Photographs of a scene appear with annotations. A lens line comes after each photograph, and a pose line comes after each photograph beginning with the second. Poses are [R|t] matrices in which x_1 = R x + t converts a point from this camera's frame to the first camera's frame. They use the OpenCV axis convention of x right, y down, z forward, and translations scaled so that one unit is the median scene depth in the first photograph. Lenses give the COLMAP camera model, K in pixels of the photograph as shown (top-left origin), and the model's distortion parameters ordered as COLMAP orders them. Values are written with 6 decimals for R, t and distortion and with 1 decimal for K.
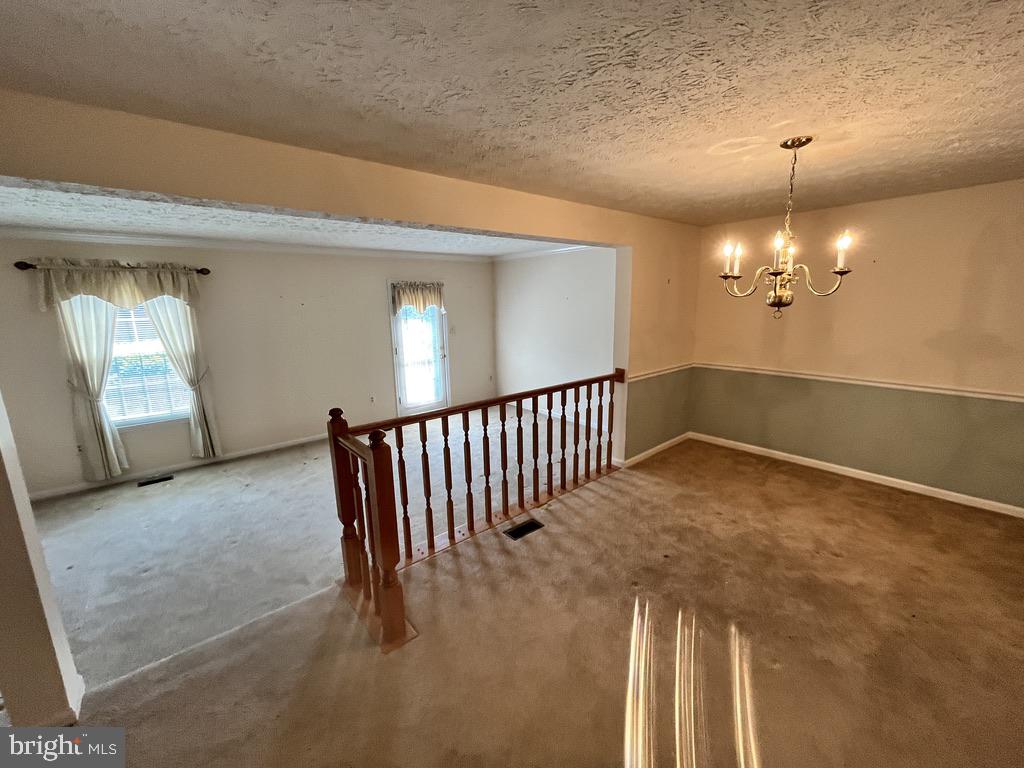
lens RADIAL K [[411.9, 0, 512.1], [0, 411.9, 381.9], [0, 0, 1]] dist [-0.001274, -0.000893]
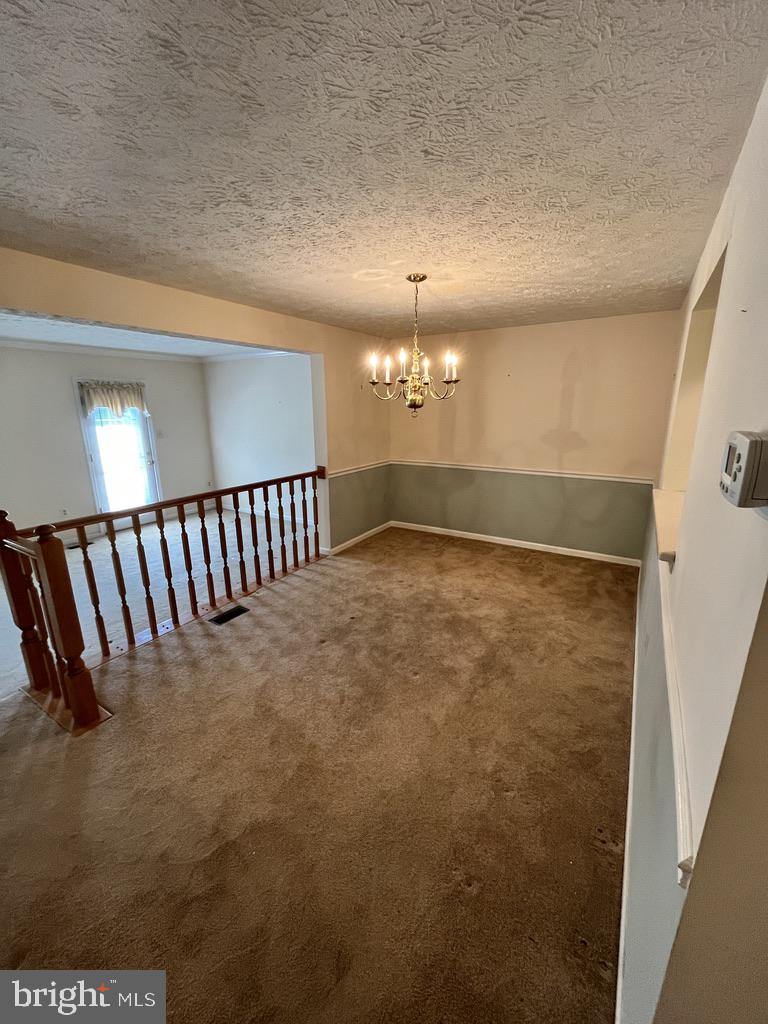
lens RADIAL K [[411.9, 0, 383.8], [0, 411.9, 511.7], [0, 0, 1]] dist [-0.001274, -0.000893]
pose [[0.950454, -0.064137, 0.304176, 0.118141], [0.047517, 0.996961, 0.061738, 0.044688], [-0.307211, -0.044225, 0.950613, -0.163943]]
